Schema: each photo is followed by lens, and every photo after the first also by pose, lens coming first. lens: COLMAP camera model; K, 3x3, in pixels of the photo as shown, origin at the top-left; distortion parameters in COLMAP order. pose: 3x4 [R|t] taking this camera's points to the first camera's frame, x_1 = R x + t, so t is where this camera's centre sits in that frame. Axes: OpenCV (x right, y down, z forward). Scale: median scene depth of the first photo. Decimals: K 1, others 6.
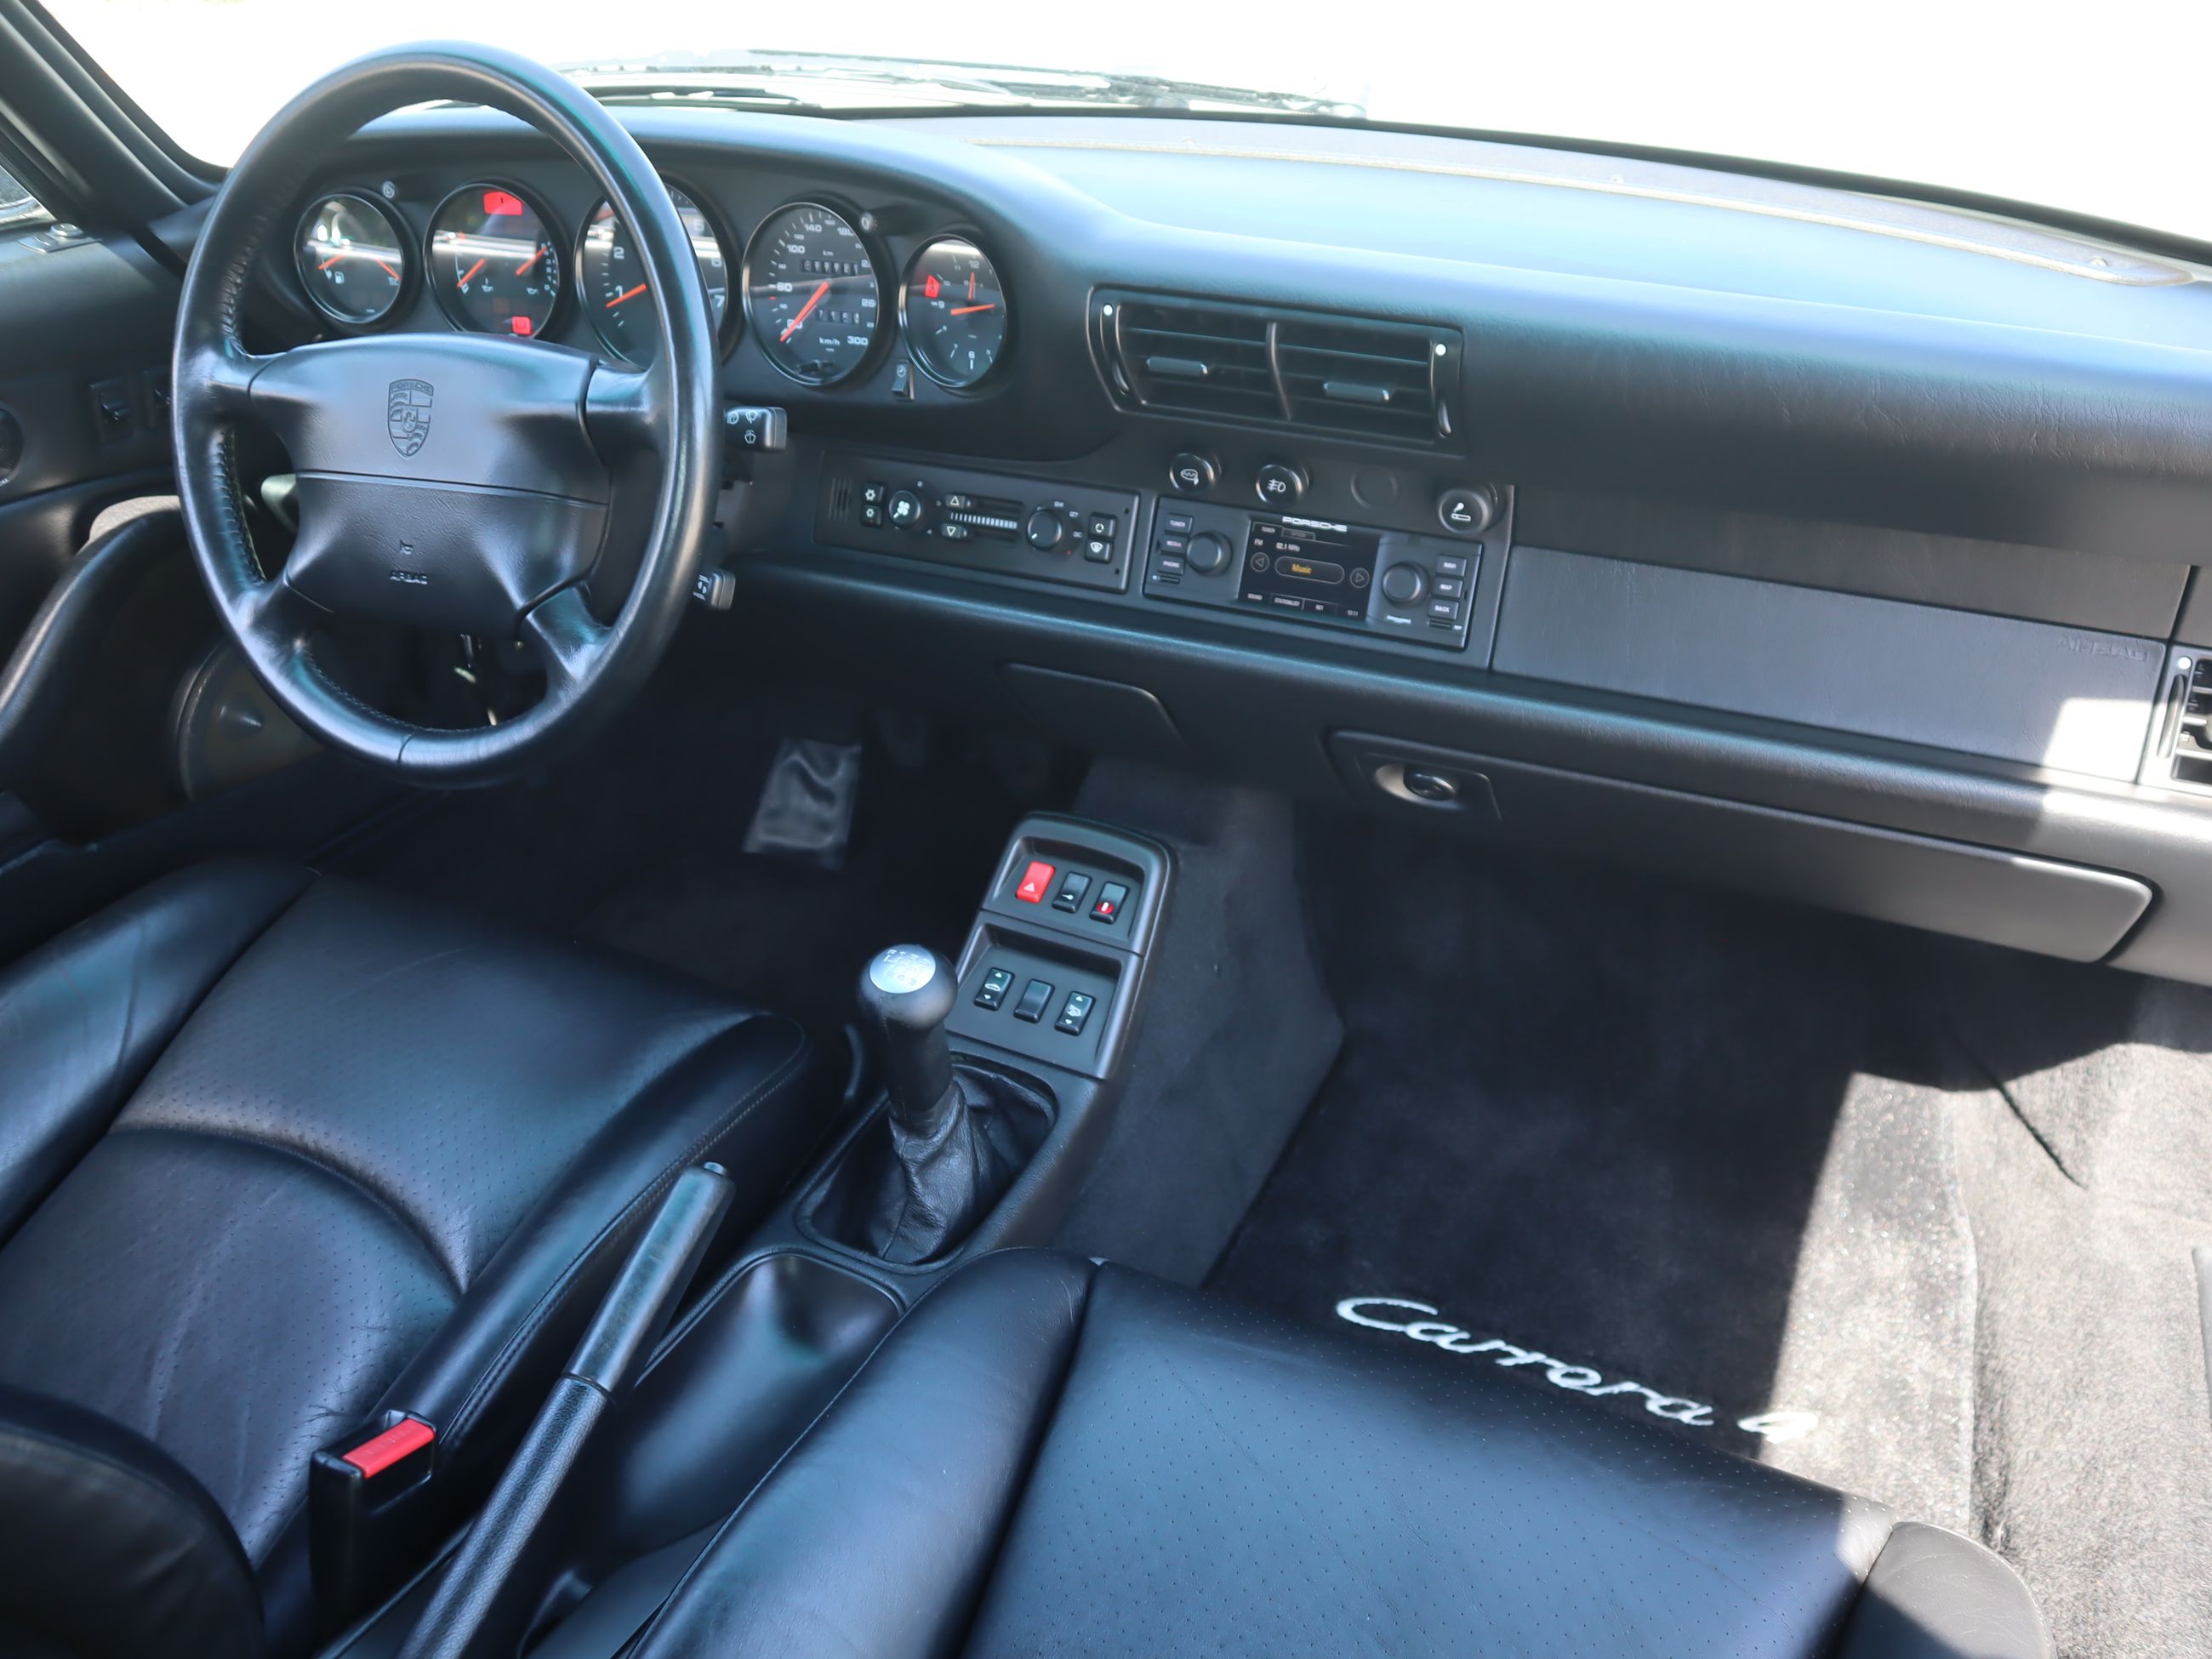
lens RADIAL K [[1727.6, 0, 1113.2], [0, 1727.6, 838.0], [0, 0, 1]] dist [-0.122919, 0.079329]
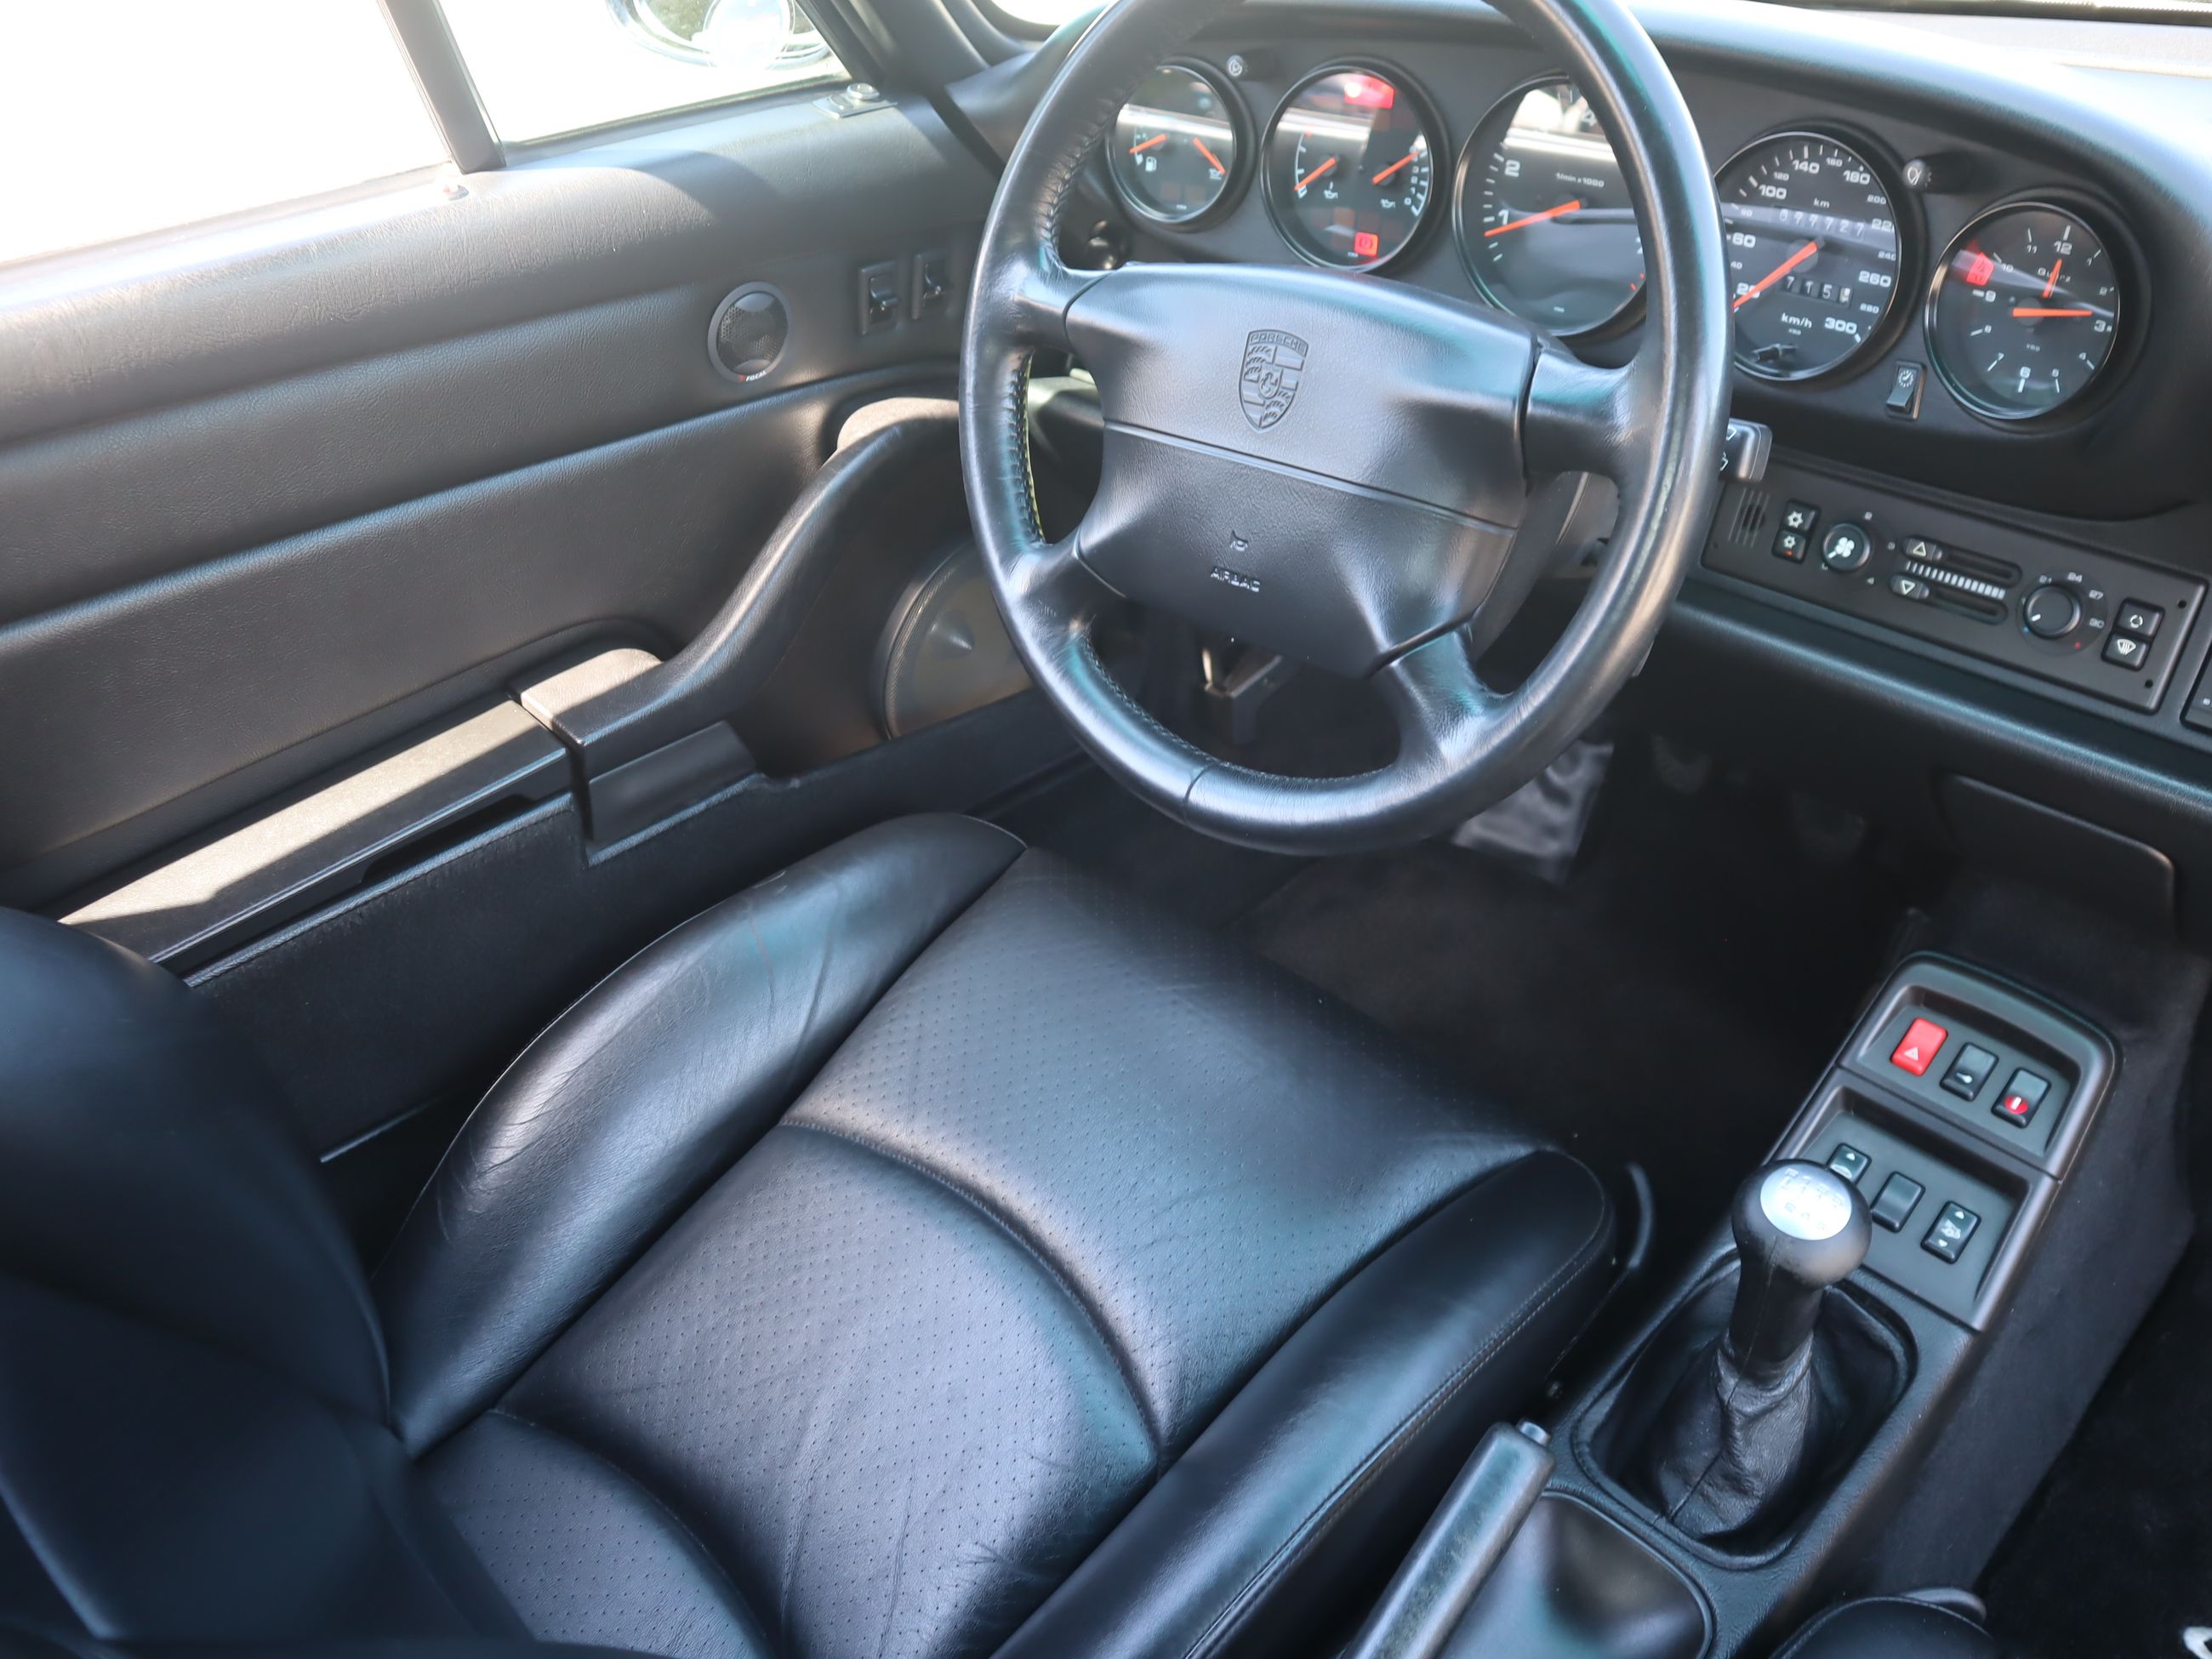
lens RADIAL K [[1727.6, 0, 1113.2], [0, 1727.6, 838.0], [0, 0, 1]] dist [-0.122919, 0.079329]
pose [[0.938830, 0.171550, -0.298613, -0.187139], [-0.145980, 0.983581, 0.106102, -0.100530], [0.311912, -0.056020, 0.948458, 0.187873]]
